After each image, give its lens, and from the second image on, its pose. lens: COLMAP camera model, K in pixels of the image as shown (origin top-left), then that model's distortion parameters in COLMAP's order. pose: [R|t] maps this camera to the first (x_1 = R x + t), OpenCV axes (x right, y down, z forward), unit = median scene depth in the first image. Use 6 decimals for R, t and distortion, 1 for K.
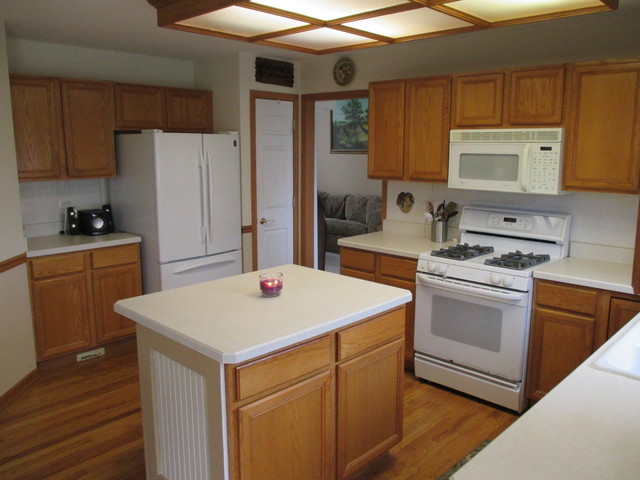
lens RADIAL K [[532.7, 0, 320.3], [0, 532.7, 235.2], [0, 0, 1]] dist [-0.037806, -0.001522]
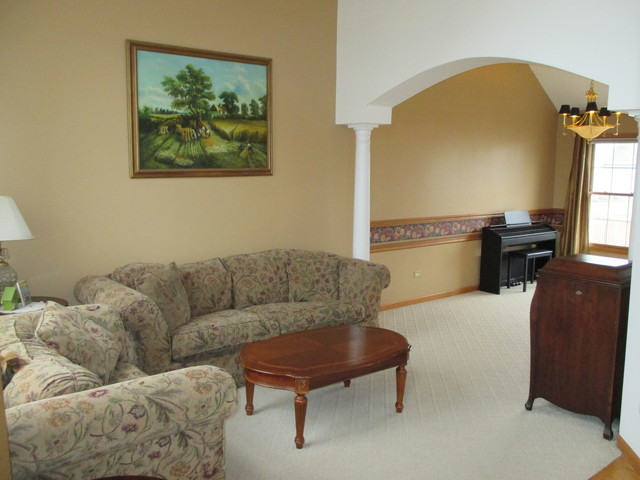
lens RADIAL K [[576.9, 0, 330.3], [0, 576.9, 224.9], [0, 0, 1]] dist [-0.033831, 0.010189]
pose [[0.081690, -0.108770, 0.990705, -0.468304], [0.155885, 0.983188, 0.095091, -0.141278], [-0.984392, 0.146668, 0.097273, 0.831432]]
